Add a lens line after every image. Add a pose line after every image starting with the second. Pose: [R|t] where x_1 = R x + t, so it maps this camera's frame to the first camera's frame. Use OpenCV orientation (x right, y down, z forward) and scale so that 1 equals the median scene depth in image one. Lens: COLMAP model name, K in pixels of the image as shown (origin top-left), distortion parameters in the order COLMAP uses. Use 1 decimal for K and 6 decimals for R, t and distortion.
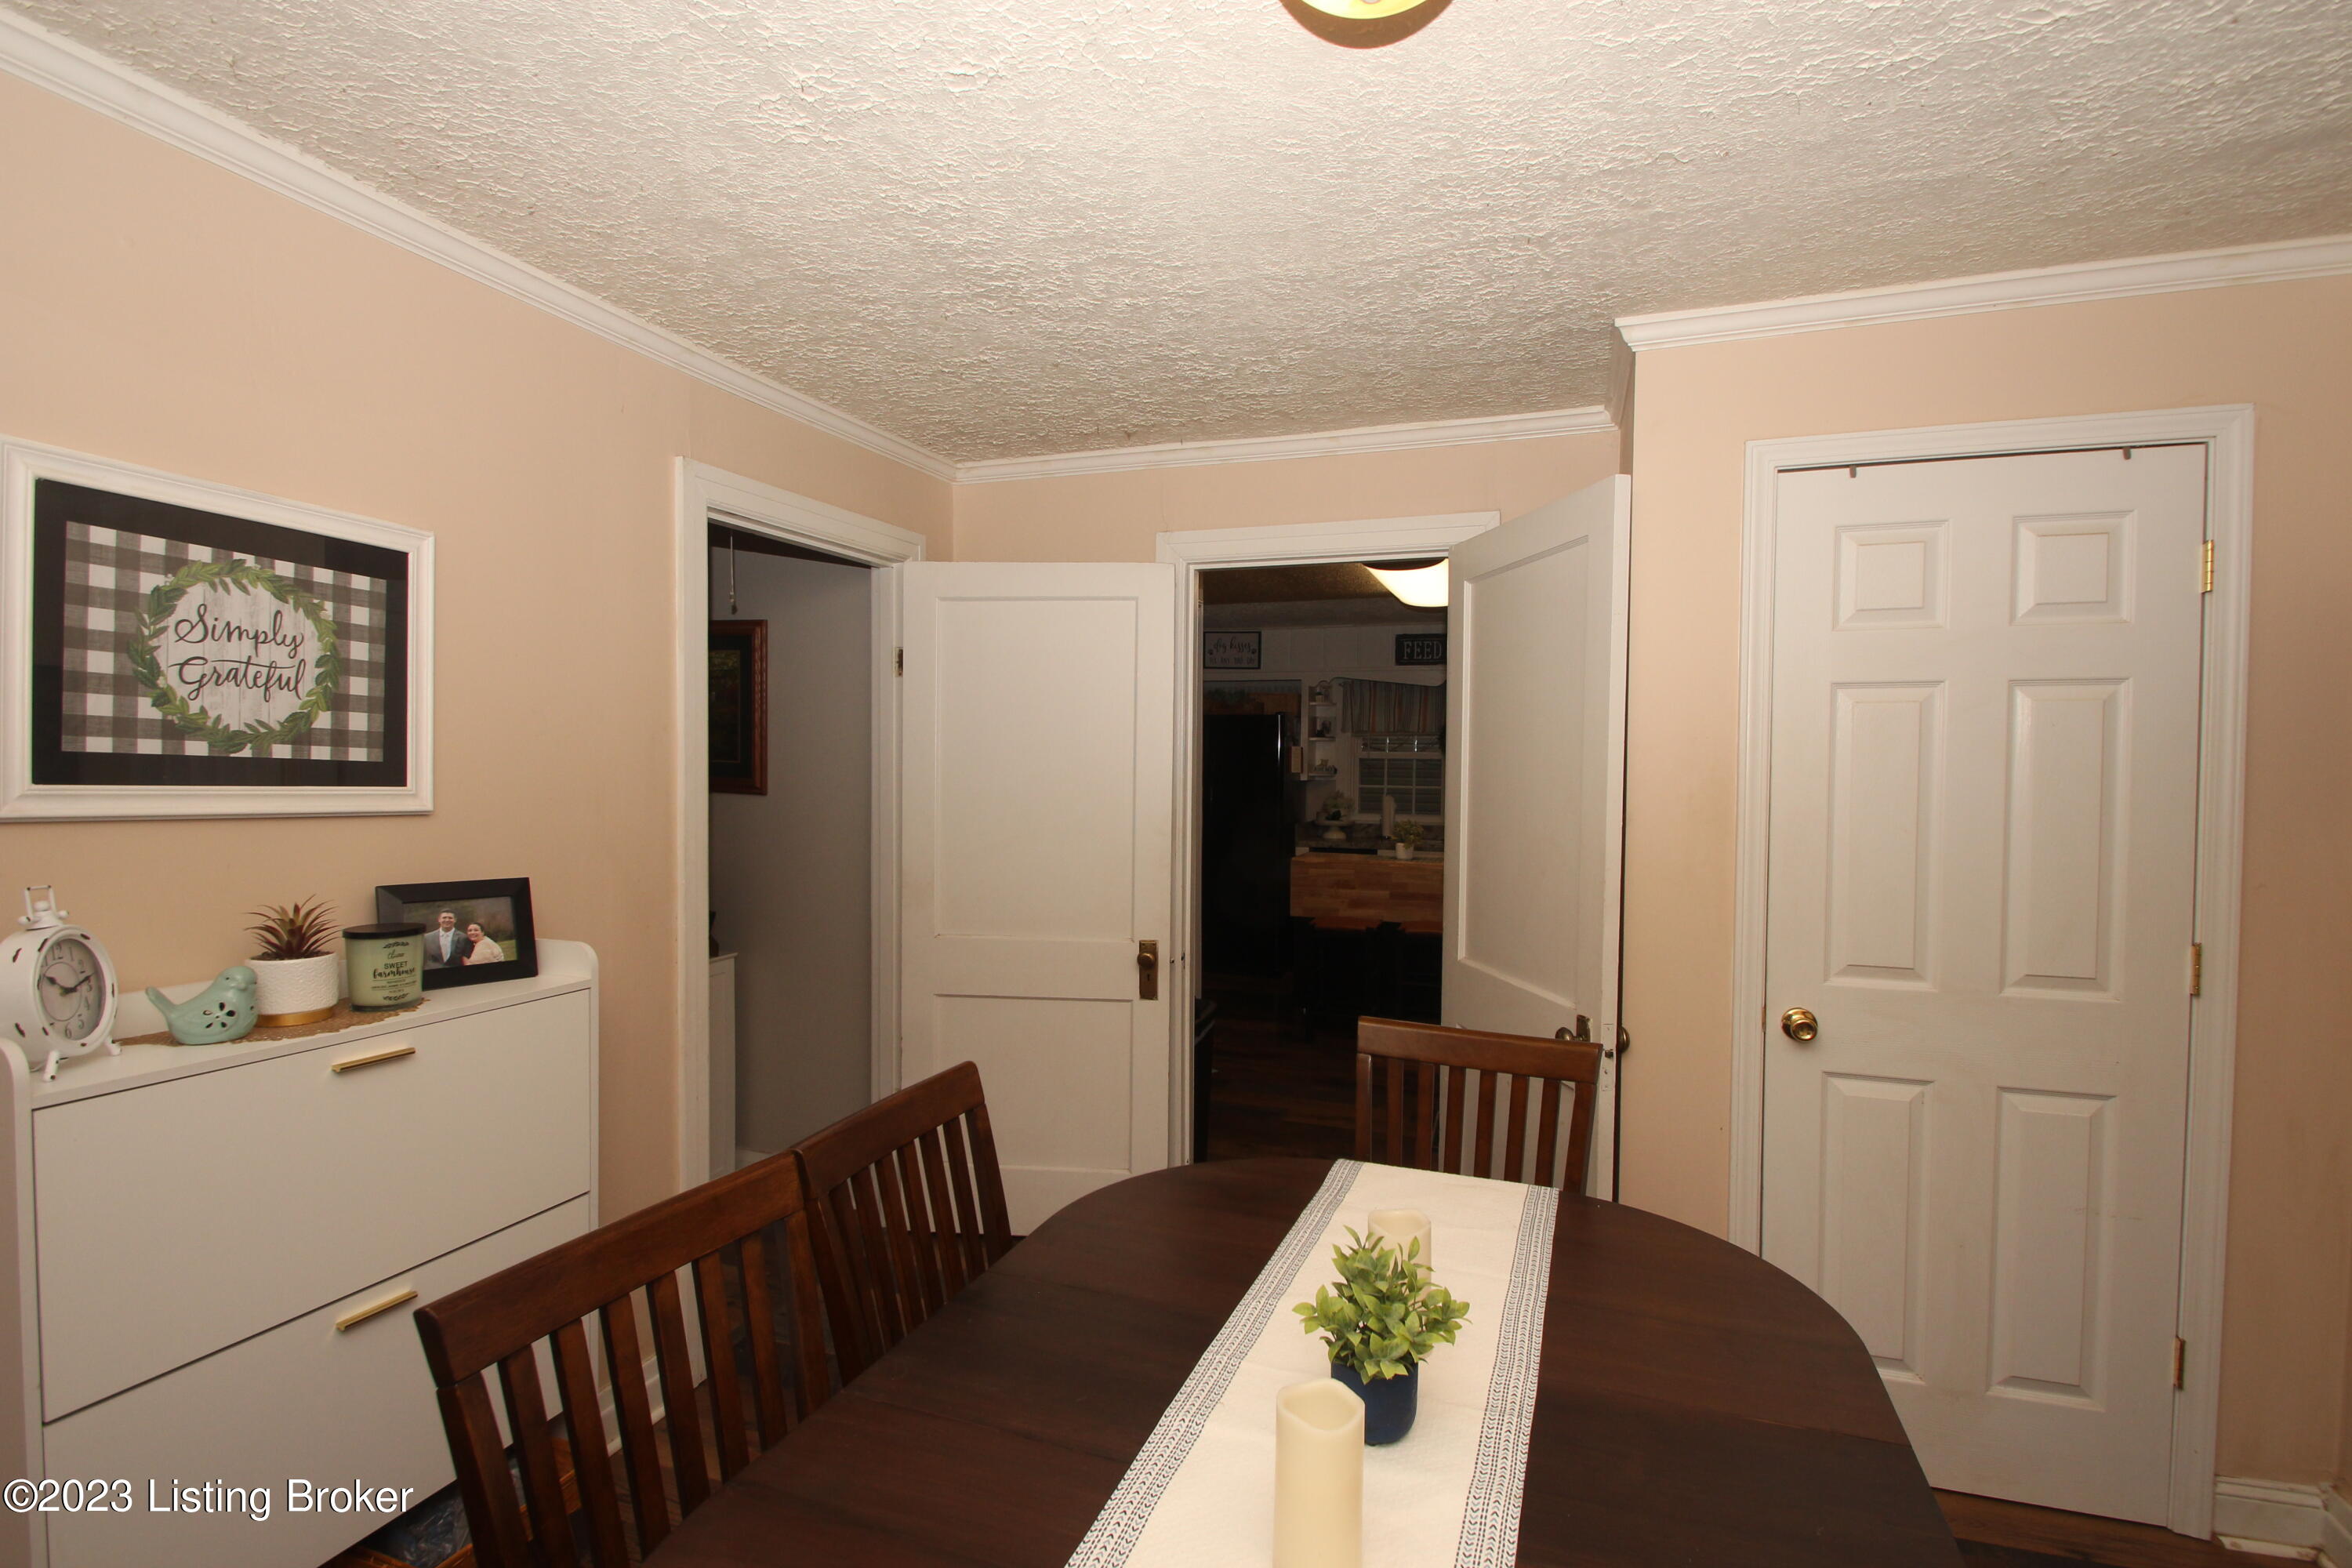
lens RADIAL K [[1099.8, 0, 1169.8], [0, 1099.8, 780.9], [0, 0, 1]] dist [0.004599, -0.000050]
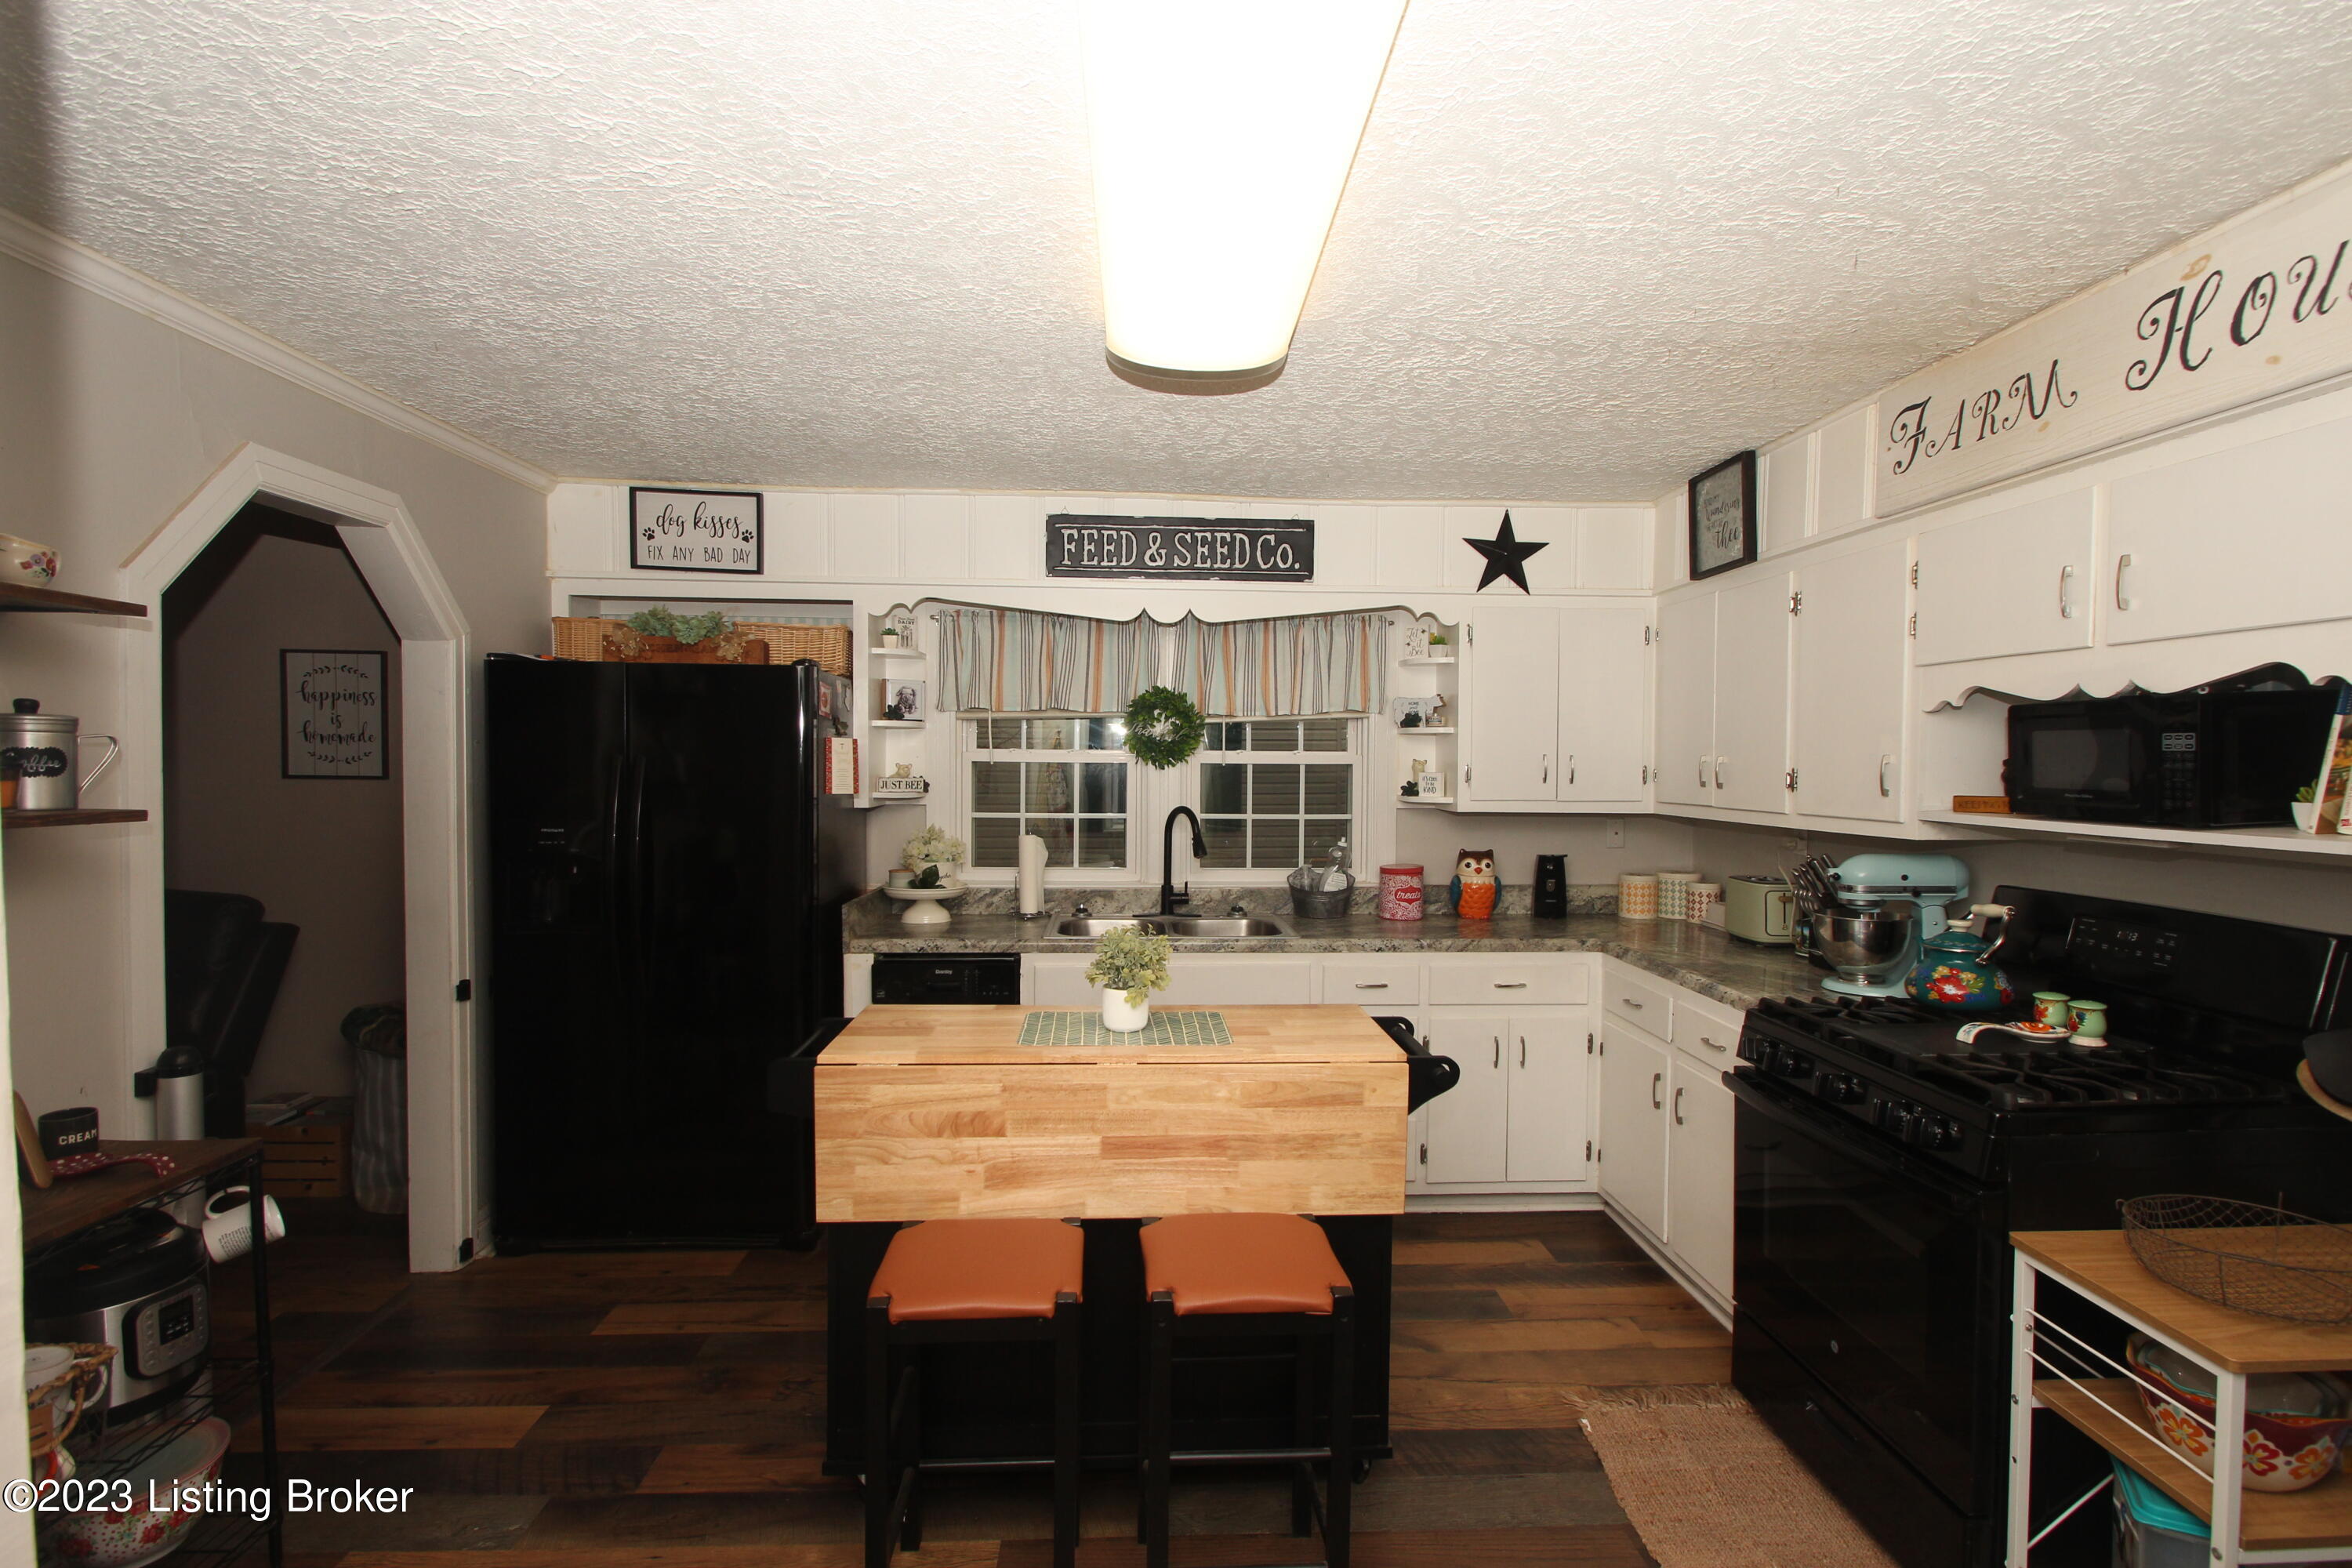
lens RADIAL K [[1099.8, 0, 1174.7], [0, 1099.8, 786.4], [0, 0, 1]] dist [0.004599, -0.000050]
pose [[0.925447, -0.014739, 0.378590, 0.065756], [0.012494, 0.999887, 0.008385, -0.012435], [-0.378671, -0.003030, 0.925526, 0.494798]]
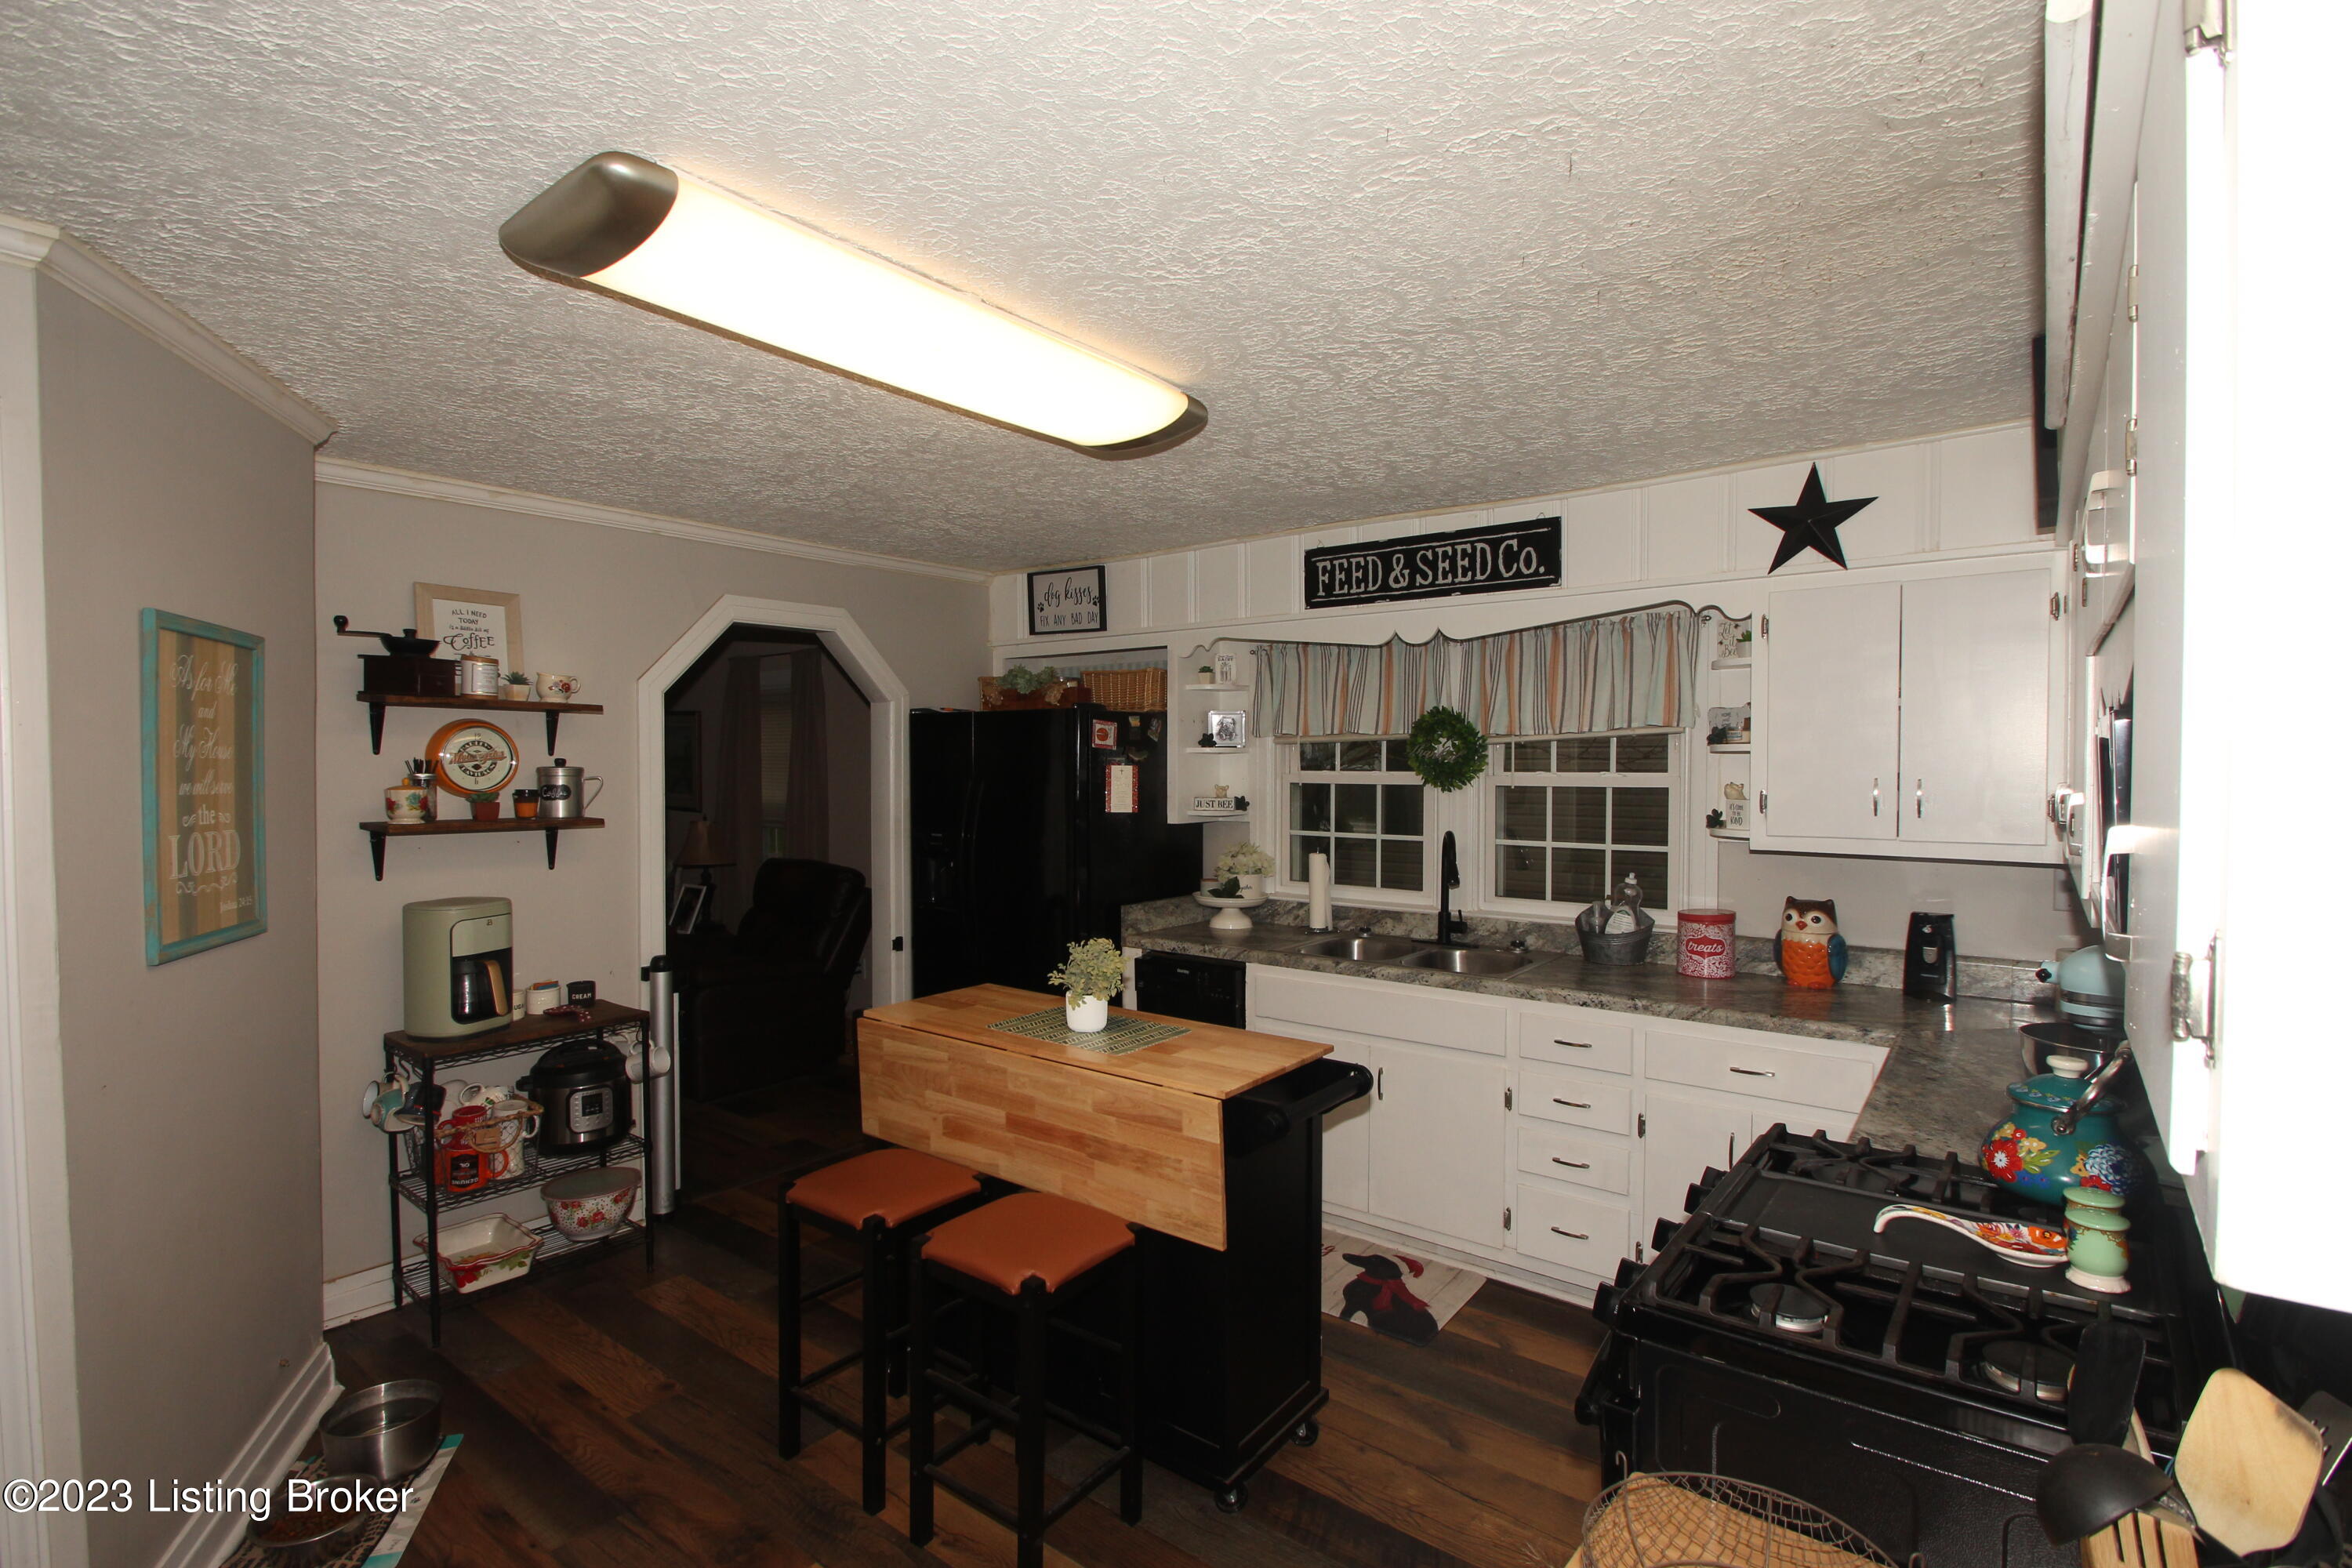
lens RADIAL K [[1099.8, 0, 1178.2], [0, 1099.8, 783.8], [0, 0, 1]] dist [0.004599, -0.000050]
pose [[0.949628, -0.007360, -0.313293, 0.299409], [0.006356, 0.999971, -0.004227, -0.018577], [0.313315, 0.002023, 0.949647, 0.461789]]
